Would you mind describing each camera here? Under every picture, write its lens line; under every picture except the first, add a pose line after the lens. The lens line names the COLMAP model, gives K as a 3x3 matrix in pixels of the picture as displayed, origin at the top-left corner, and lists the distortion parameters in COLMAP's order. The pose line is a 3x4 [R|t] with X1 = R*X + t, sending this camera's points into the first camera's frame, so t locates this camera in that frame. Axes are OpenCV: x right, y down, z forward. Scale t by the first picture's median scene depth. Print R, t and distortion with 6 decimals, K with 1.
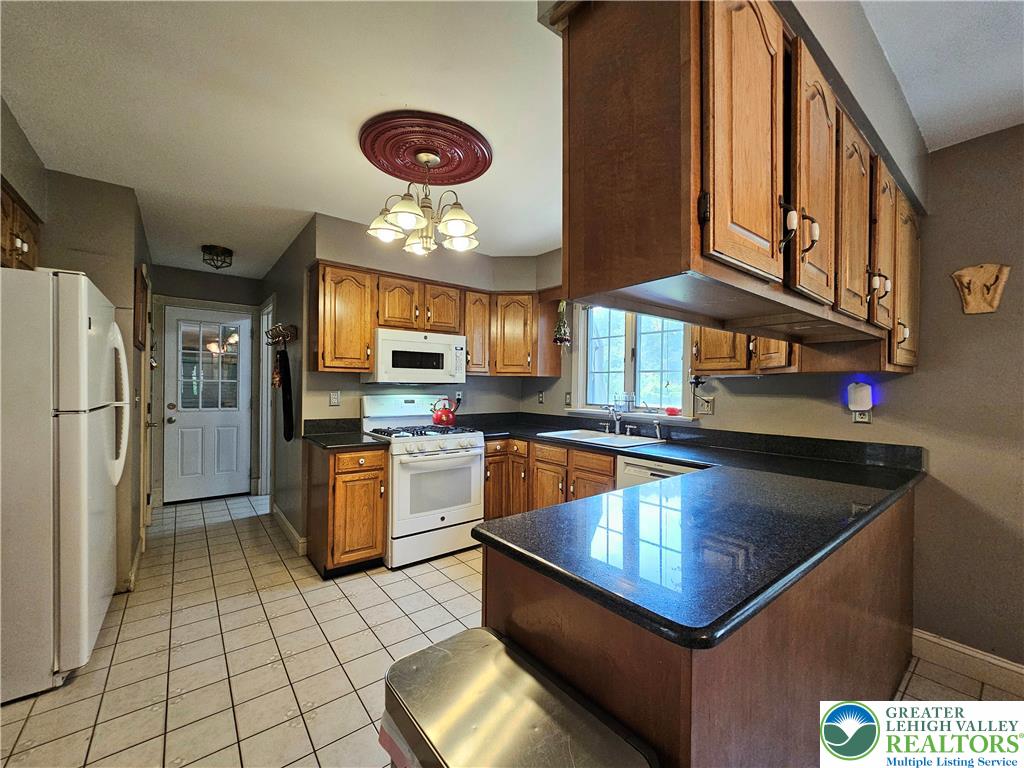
lens RADIAL K [[415.5, 0, 511.7], [0, 415.5, 385.7], [0, 0, 1]] dist [0.003659, -0.000852]
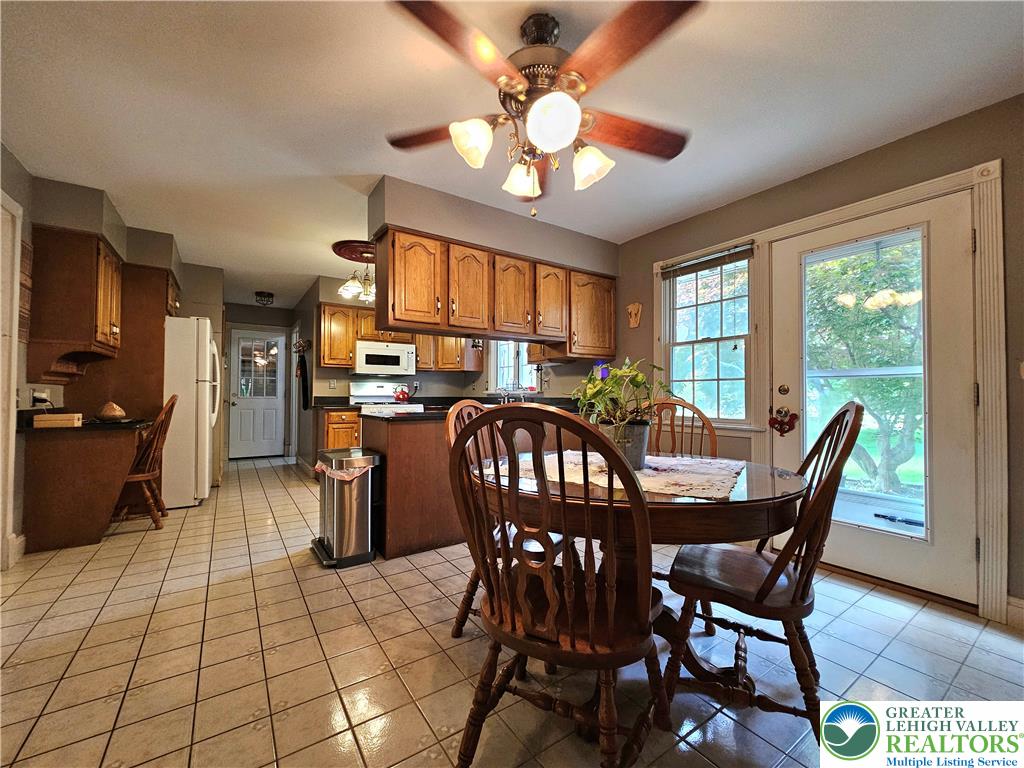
lens RADIAL K [[415.5, 0, 512.3], [0, 415.5, 385.7], [0, 0, 1]] dist [0.003659, -0.000852]
pose [[0.997490, -0.011095, -0.069935, 0.393469], [0.009274, 0.999611, -0.026299, 0.086277], [0.070200, 0.025585, 0.997205, -0.580970]]
